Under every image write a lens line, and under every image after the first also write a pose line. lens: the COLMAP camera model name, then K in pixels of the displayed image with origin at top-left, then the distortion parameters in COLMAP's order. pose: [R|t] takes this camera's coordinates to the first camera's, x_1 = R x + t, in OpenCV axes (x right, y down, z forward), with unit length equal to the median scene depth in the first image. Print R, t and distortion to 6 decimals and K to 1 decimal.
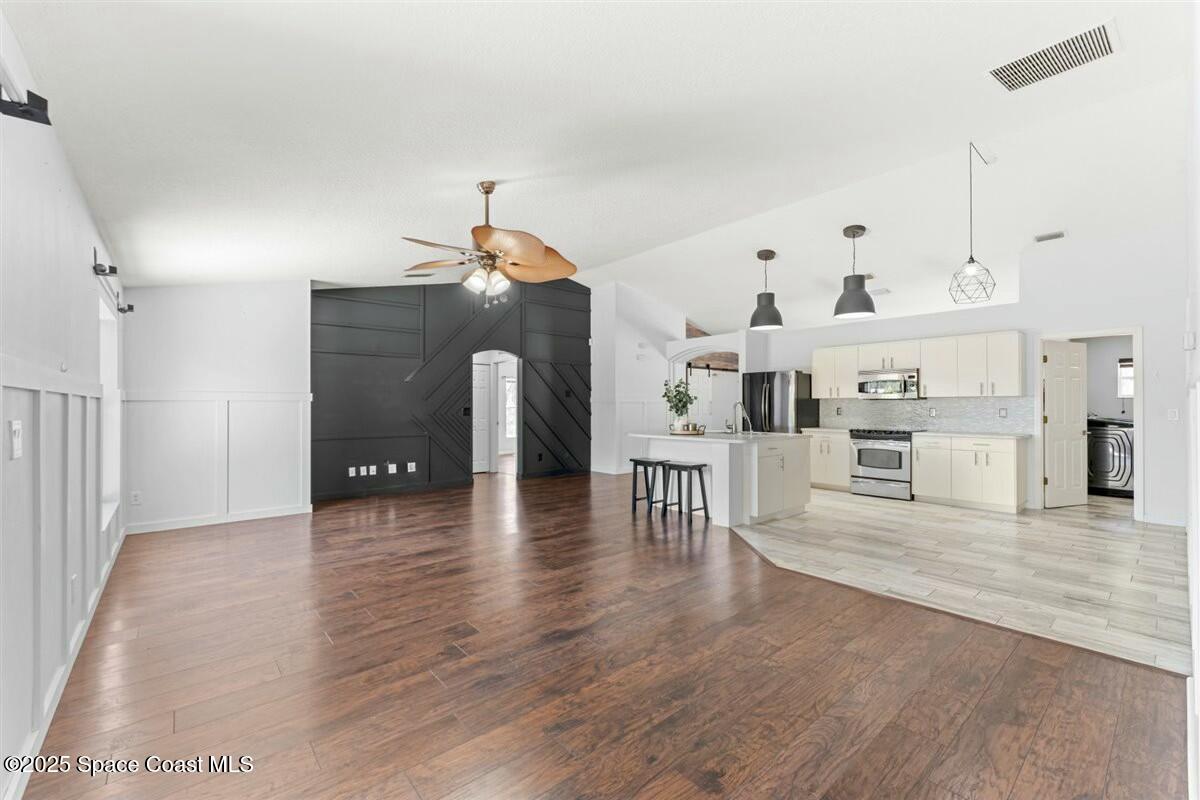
lens RADIAL K [[501.3, 0, 596.2], [0, 501.3, 399.2], [0, 0, 1]] dist [-0.002671, -0.000217]
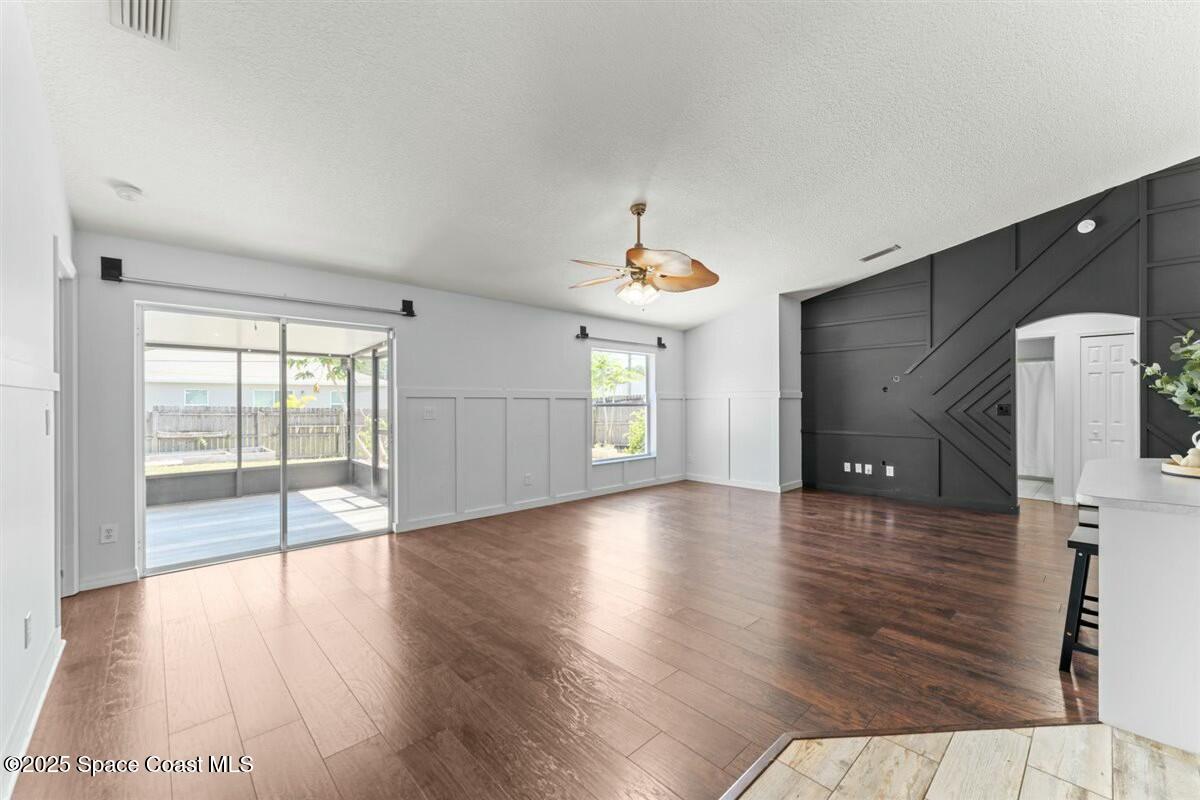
lens RADIAL K [[482.7, 0, 601.7], [0, 482.7, 402.8], [0, 0, 1]] dist [0.001723, 0.000578]
pose [[0.047984, 0.002518, -0.998845, 0.485275], [0.013391, 0.999905, 0.003164, 0.005559], [0.998758, -0.013527, 0.047945, 0.479639]]
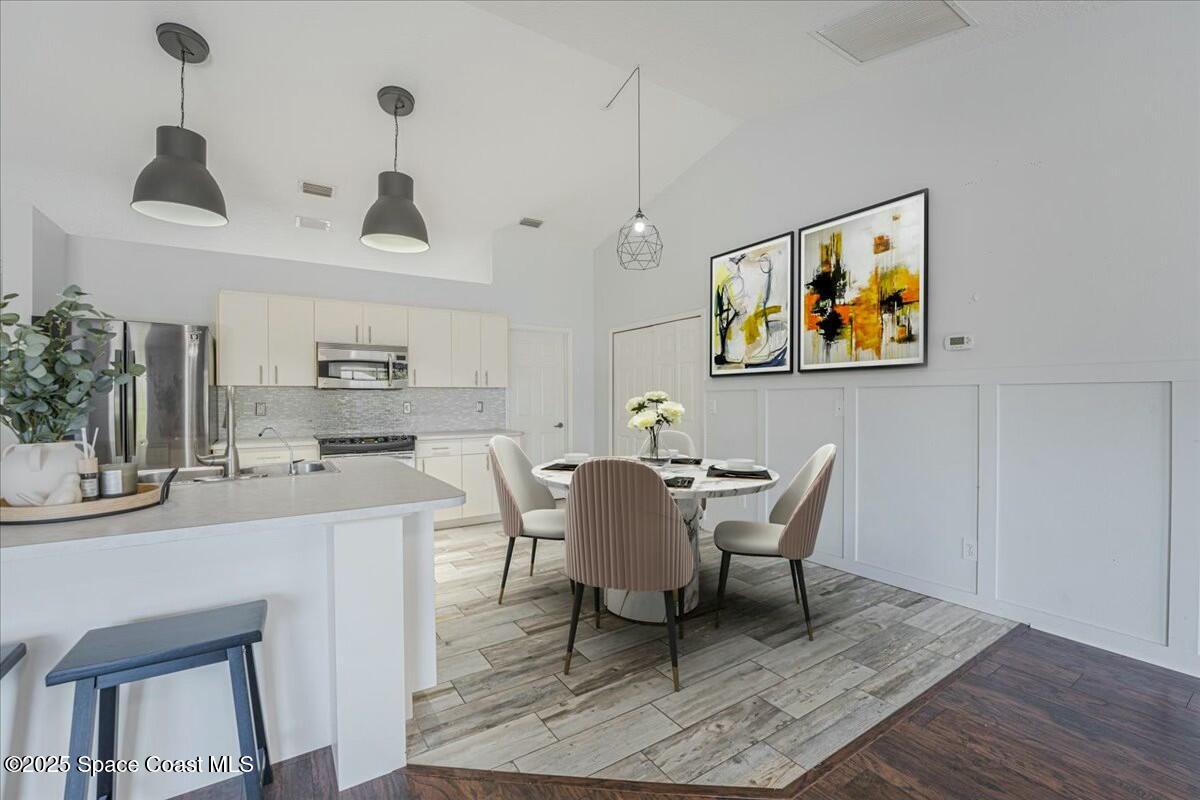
lens RADIAL K [[503.3, 0, 605.5], [0, 503.3, 403.8], [0, 0, 1]] dist [-0.015806, 0.000147]
pose [[0.123248, -0.010008, 0.992325, -0.033966], [-0.009089, 0.999896, 0.011214, 0.010024], [-0.992334, -0.010401, 0.123144, 0.657260]]
